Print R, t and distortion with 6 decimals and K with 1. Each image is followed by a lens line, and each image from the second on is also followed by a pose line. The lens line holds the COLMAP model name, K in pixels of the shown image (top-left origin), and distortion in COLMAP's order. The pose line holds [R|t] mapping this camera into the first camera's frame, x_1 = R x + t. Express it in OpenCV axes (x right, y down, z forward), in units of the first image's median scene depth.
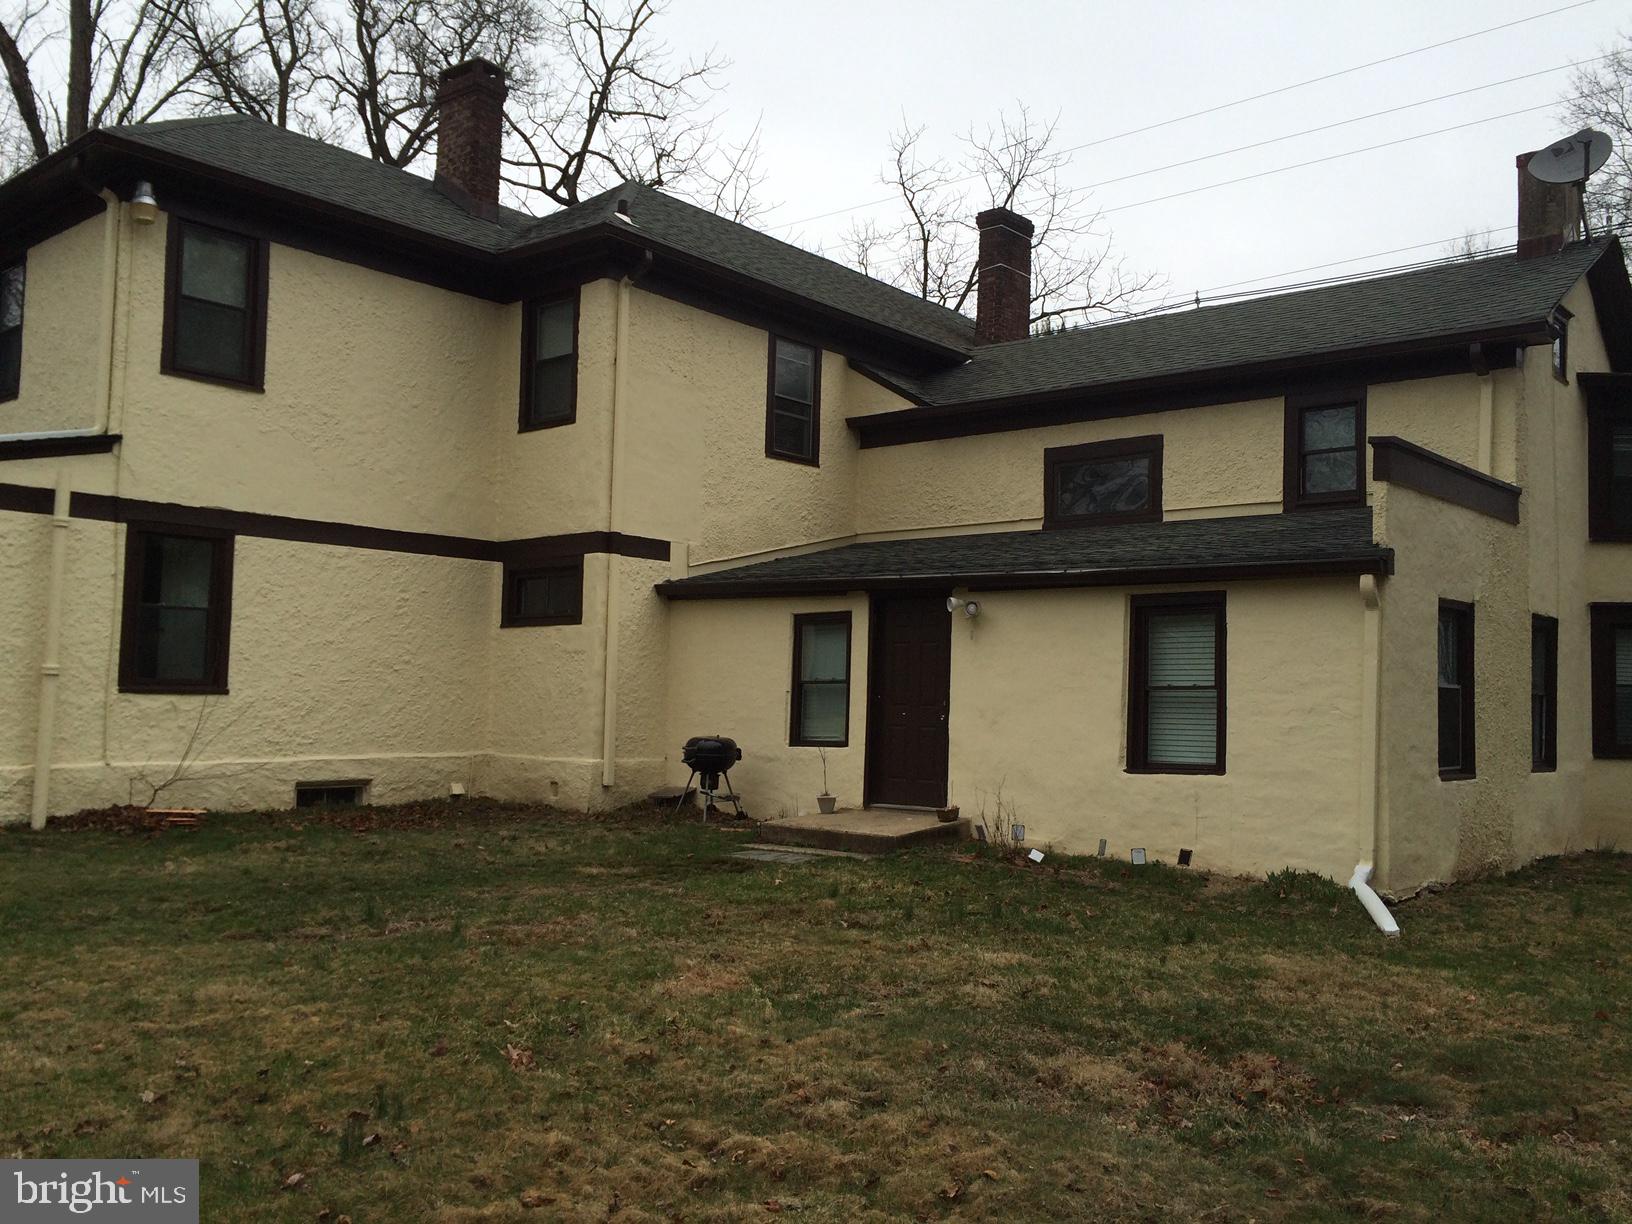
lens RADIAL K [[1422.1, 0, 813.3], [0, 1422.1, 604.8], [0, 0, 1]] dist [0.105181, -0.138933]
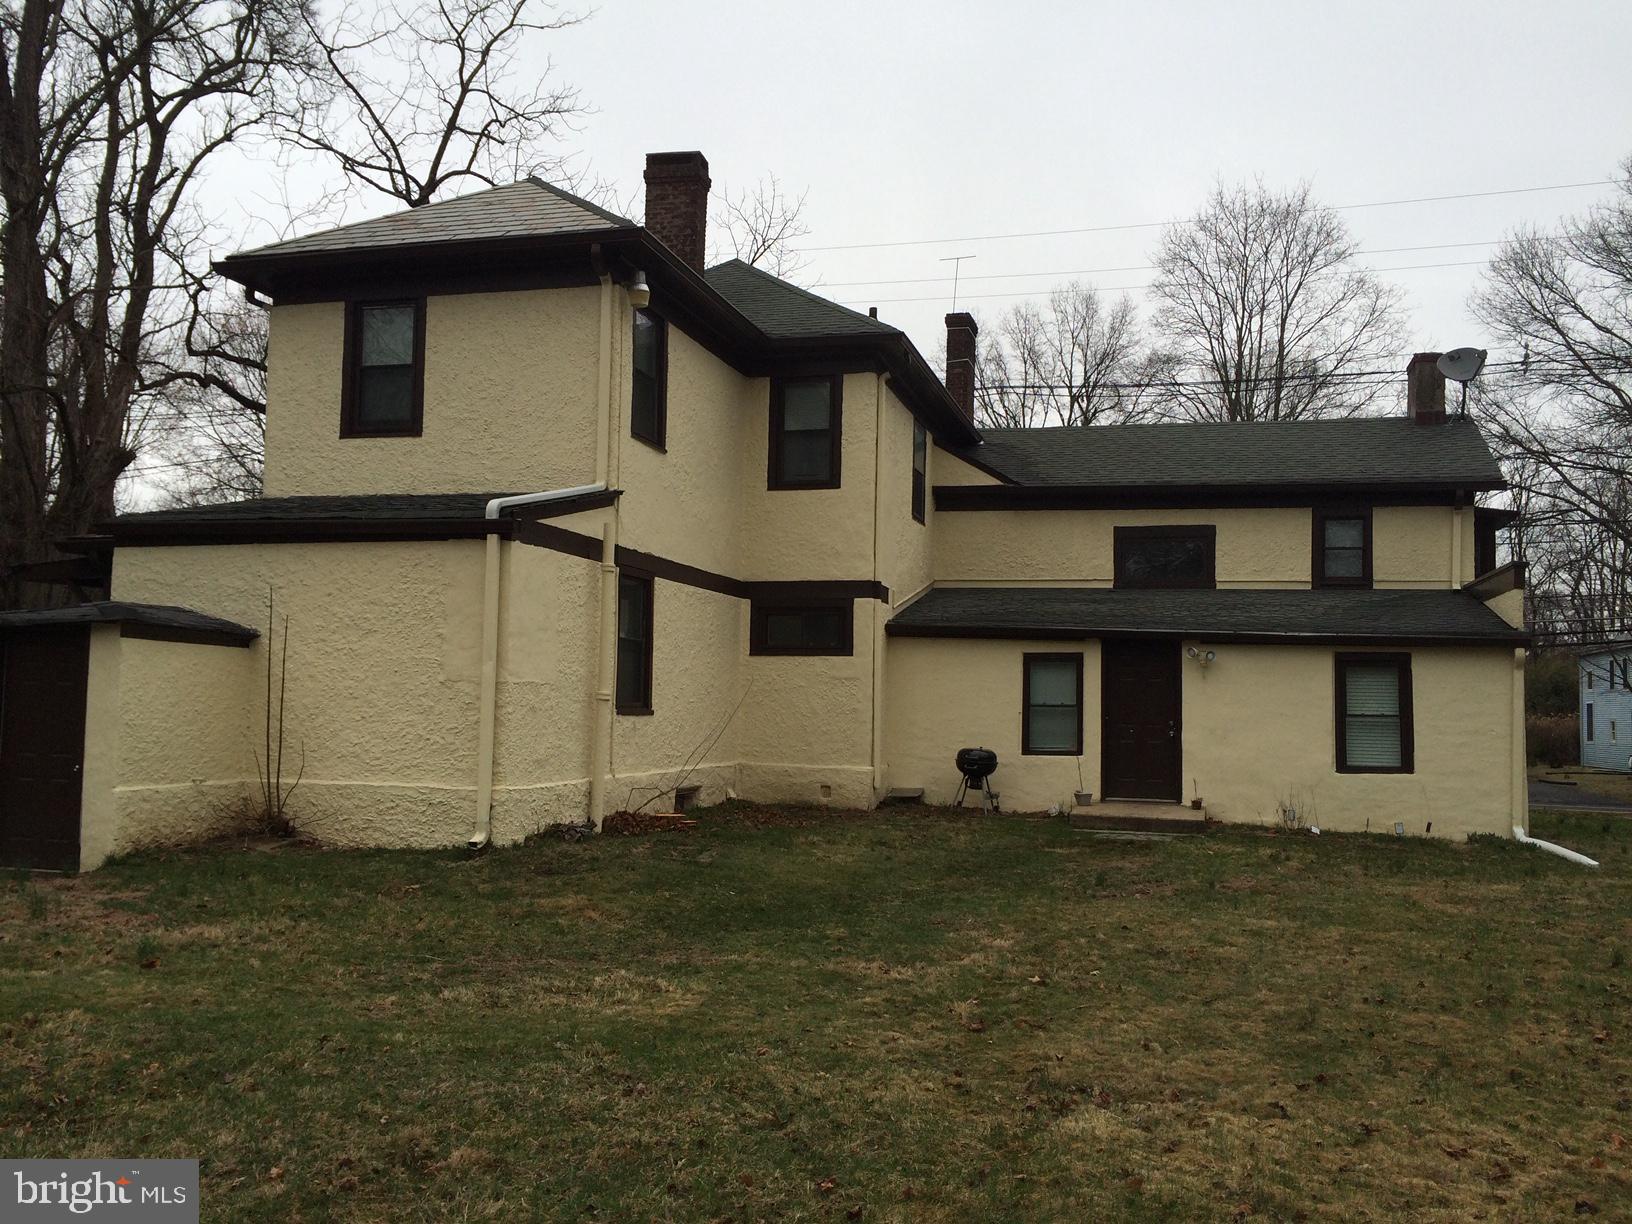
lens RADIAL K [[1422.1, 0, 818.1], [0, 1422.1, 620.4], [0, 0, 1]] dist [0.105181, -0.138933]
pose [[0.899501, 0.029702, 0.435909, -0.745763], [-0.036660, 0.999299, 0.007558, -0.025736], [-0.435379, -0.022779, 0.899959, -0.081775]]
